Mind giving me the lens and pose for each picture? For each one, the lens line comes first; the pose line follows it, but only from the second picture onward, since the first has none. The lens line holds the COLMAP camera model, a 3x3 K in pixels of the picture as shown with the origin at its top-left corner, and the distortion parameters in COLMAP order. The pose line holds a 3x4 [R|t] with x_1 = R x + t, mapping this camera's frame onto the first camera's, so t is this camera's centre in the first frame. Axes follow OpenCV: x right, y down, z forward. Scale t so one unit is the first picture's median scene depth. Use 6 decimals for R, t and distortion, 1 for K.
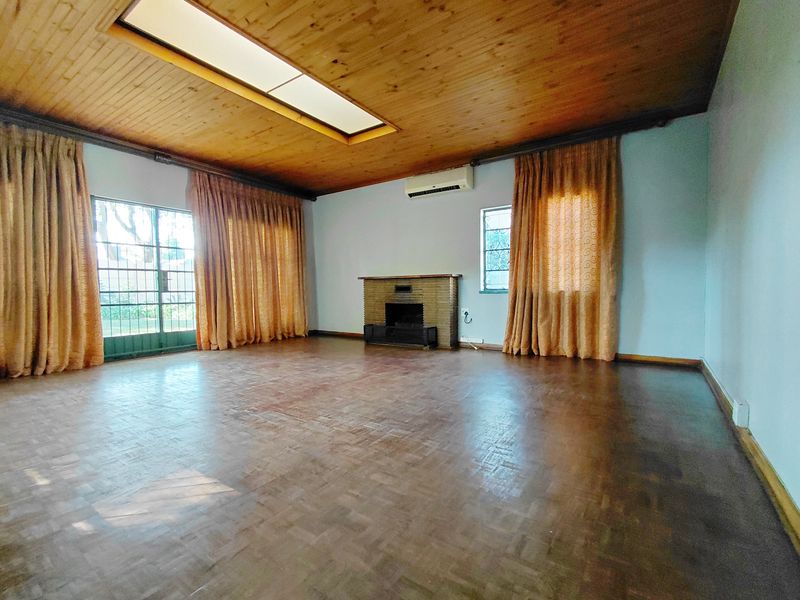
lens RADIAL K [[367.5, 0, 400.0], [0, 367.5, 300.0], [0, 0, 1]] dist [0.002147, 0.001050]
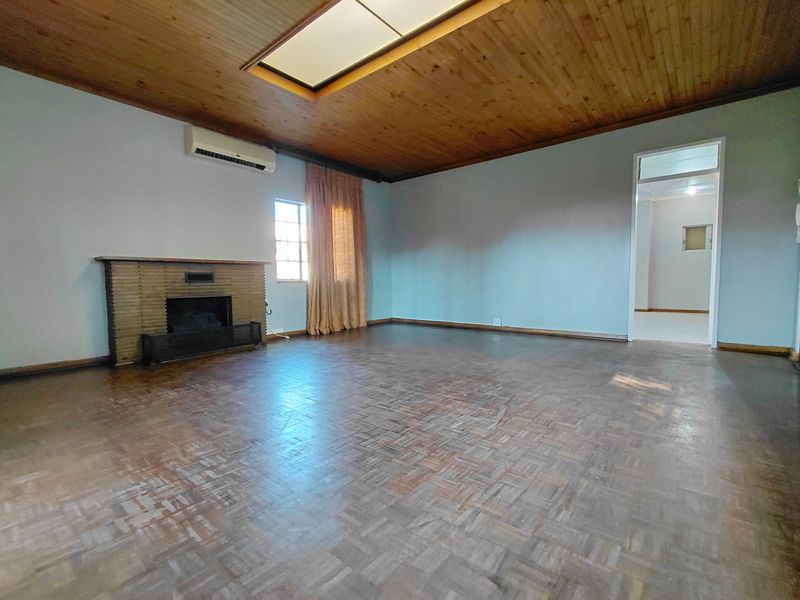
lens RADIAL K [[367.5, 0, 400.0], [0, 367.5, 300.0], [0, 0, 1]] dist [0.002147, 0.001050]
pose [[0.091022, -0.041825, 0.994970, -0.724503], [0.034159, 0.998661, 0.038855, 0.000032], [-0.995263, 0.030450, 0.092329, 0.568672]]
